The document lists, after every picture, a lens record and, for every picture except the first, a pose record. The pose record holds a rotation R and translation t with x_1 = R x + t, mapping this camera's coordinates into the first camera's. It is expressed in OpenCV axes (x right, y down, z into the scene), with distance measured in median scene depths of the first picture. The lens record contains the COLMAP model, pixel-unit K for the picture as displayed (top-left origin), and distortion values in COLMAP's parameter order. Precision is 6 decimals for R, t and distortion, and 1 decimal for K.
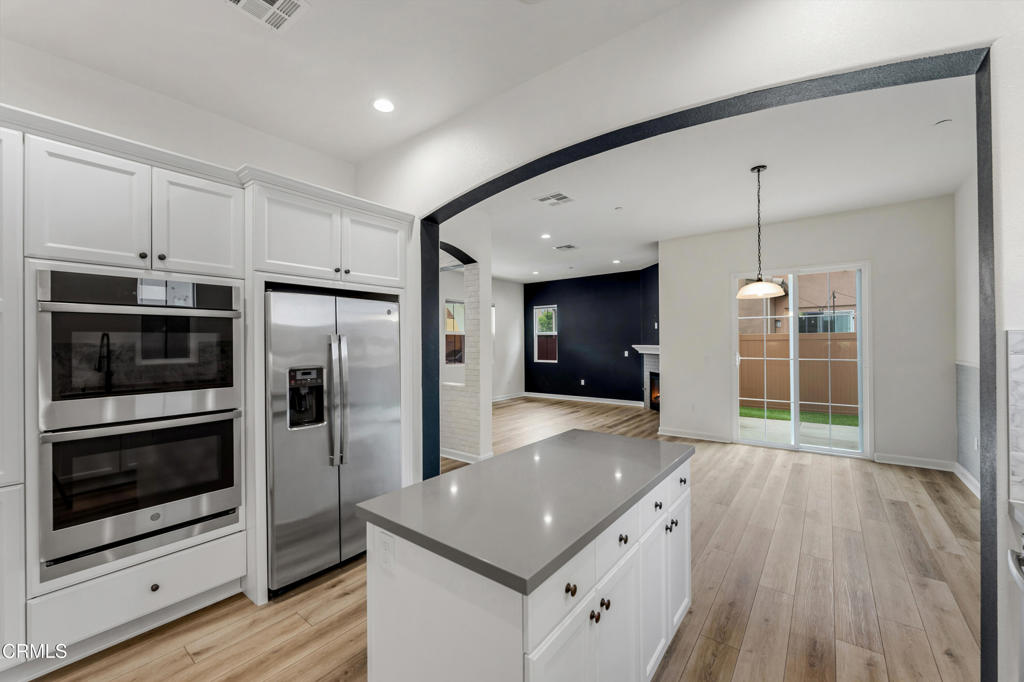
lens RADIAL K [[411.5, 0, 515.2], [0, 411.5, 339.9], [0, 0, 1]] dist [0.000345, -0.000442]
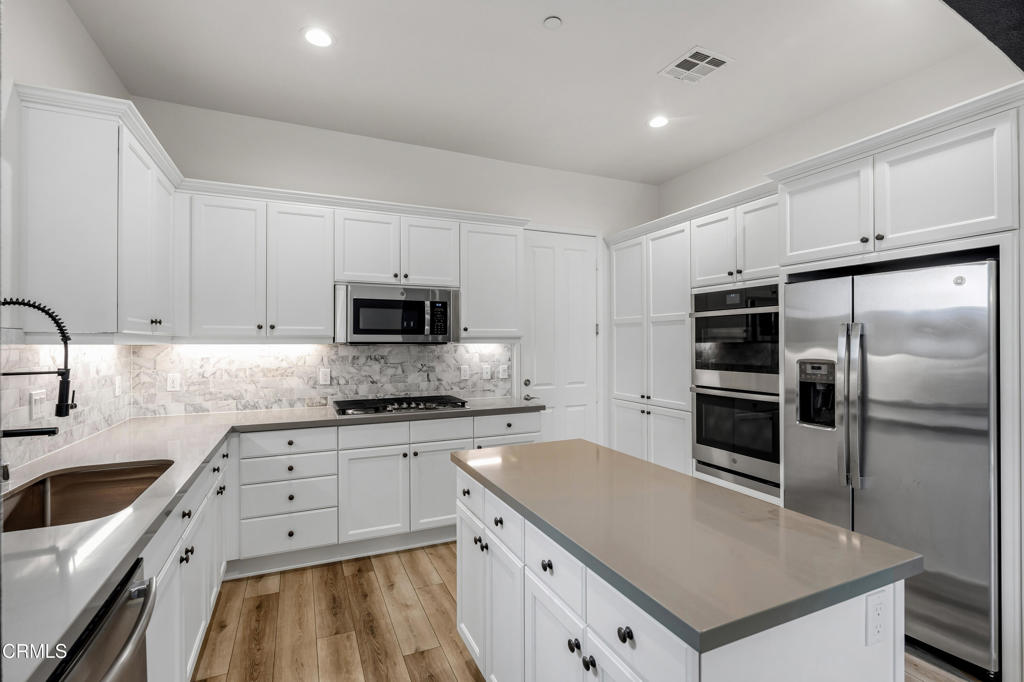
lens RADIAL K [[464.6, 0, 504.8], [0, 464.6, 340.5], [0, 0, 1]] dist [-0.007900, 0.000840]
pose [[-0.477558, 0.005962, -0.878580, 0.432184], [0.013448, 0.999909, -0.000524, 0.007749], [0.878498, -0.012065, -0.477595, 0.535557]]
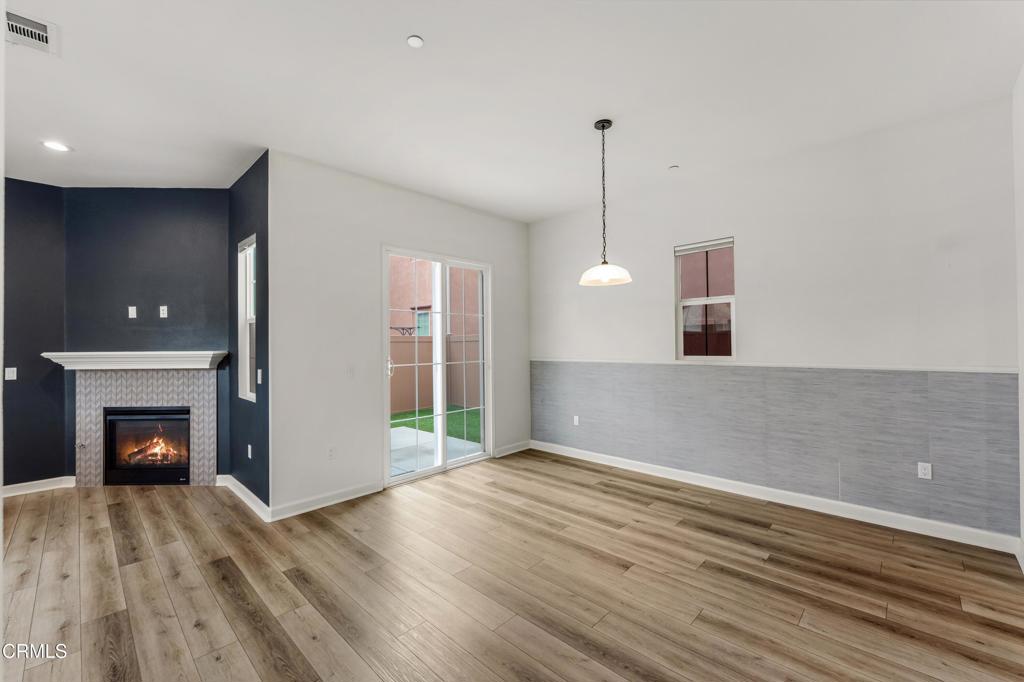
lens RADIAL K [[433.3, 0, 509.3], [0, 433.3, 338.0], [0, 0, 1]] dist [-0.008198, 0.002865]
pose [[0.118431, 0.016565, 0.992824, -0.249165], [0.001521, 0.999857, -0.016864, 0.014570], [-0.992961, 0.003508, 0.118389, 1.005479]]
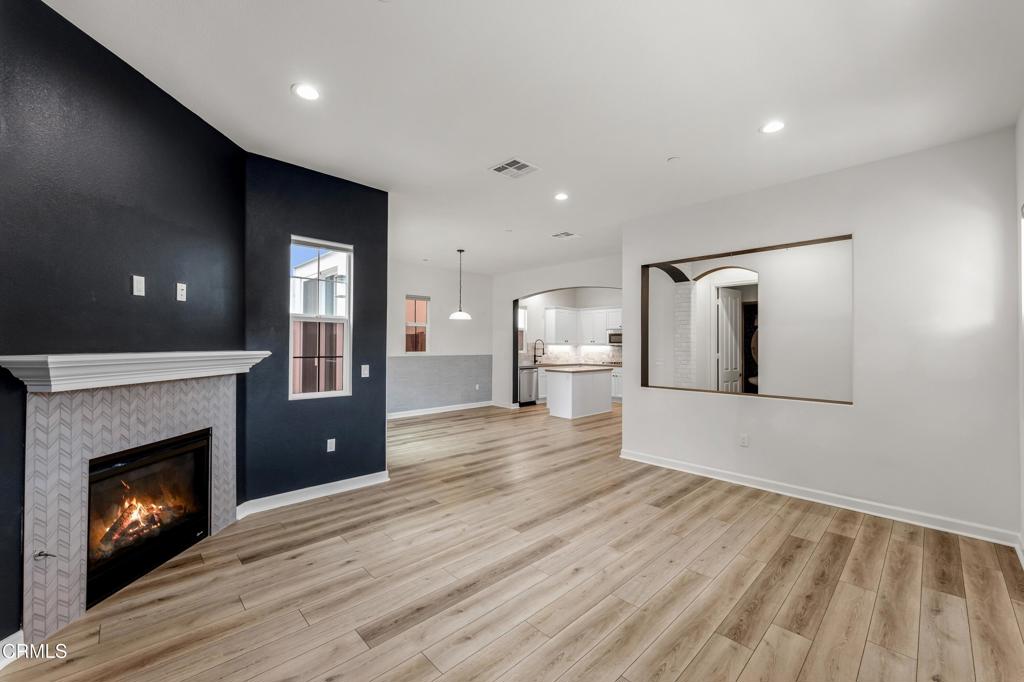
lens RADIAL K [[411.5, 0, 521.1], [0, 411.5, 338.6], [0, 0, 1]] dist [0.000345, -0.000442]
pose [[-0.991738, 0.000938, 0.128276, 0.073840], [-0.001831, 0.999768, -0.021467, 0.020148], [-0.128266, -0.021524, -0.991506, 2.600480]]
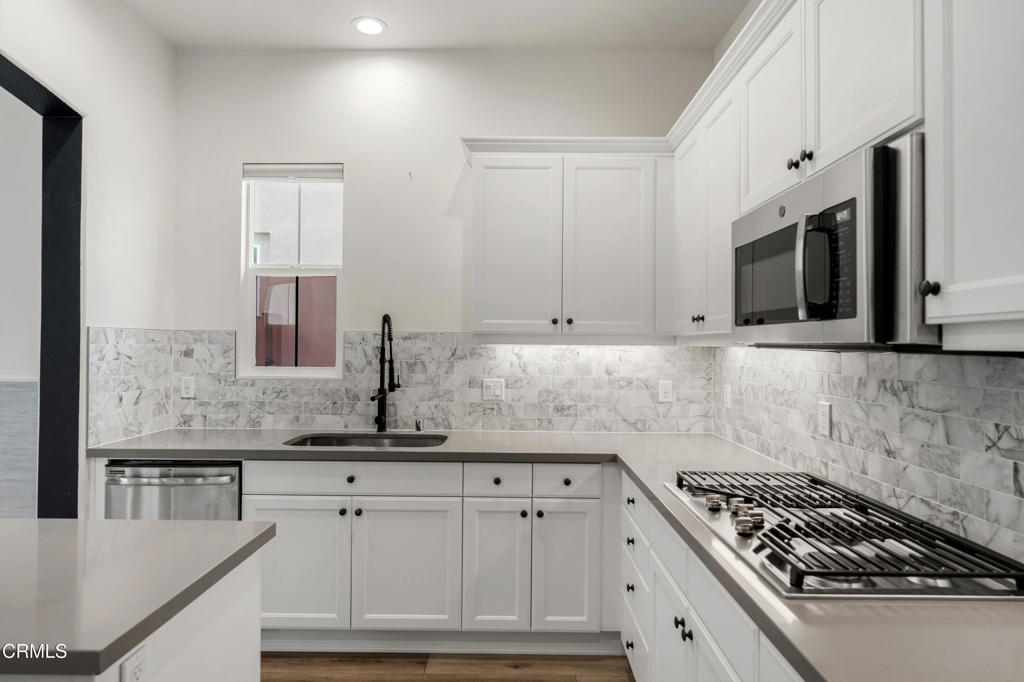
lens RADIAL K [[594.4, 0, 513.6], [0, 594.4, 340.1], [0, 0, 1]] dist [0.002693, -0.005806]
pose [[-0.603608, 0.010172, 0.797216, -0.419827], [-0.007283, 0.999807, -0.018271, 0.014395], [-0.797248, -0.016835, -0.603417, 0.348708]]
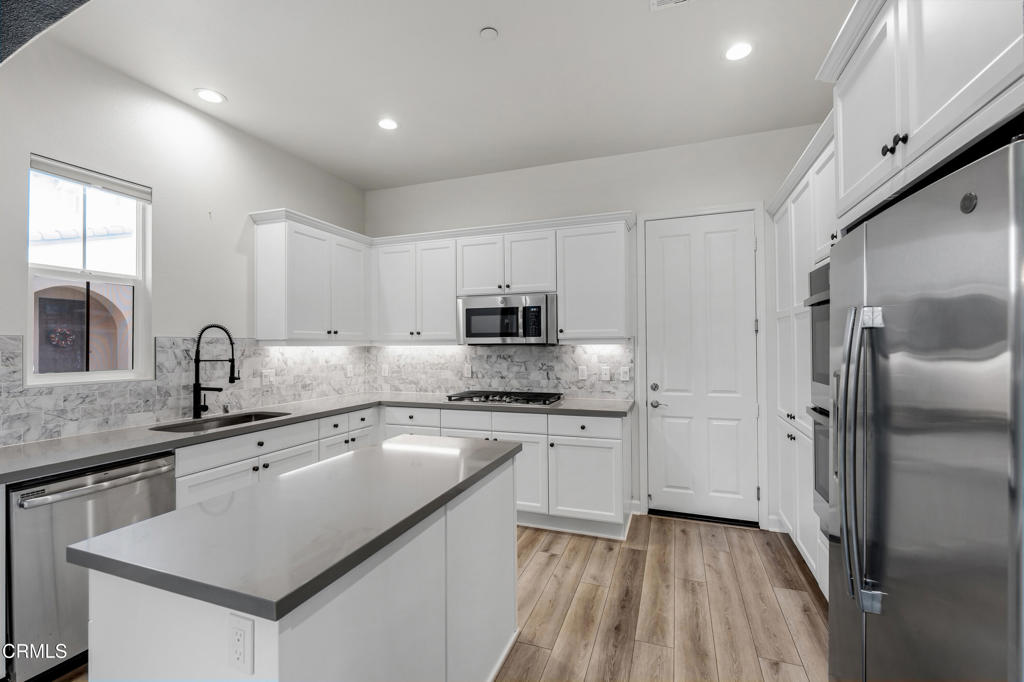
lens RADIAL K [[433.3, 0, 510.5], [0, 433.3, 341.4], [0, 0, 1]] dist [-0.008198, 0.002865]
pose [[-0.954167, 0.013281, -0.298979, 0.040428], [0.017761, 0.999767, -0.012272, 0.014285], [0.298746, -0.017019, -0.954181, 0.844699]]
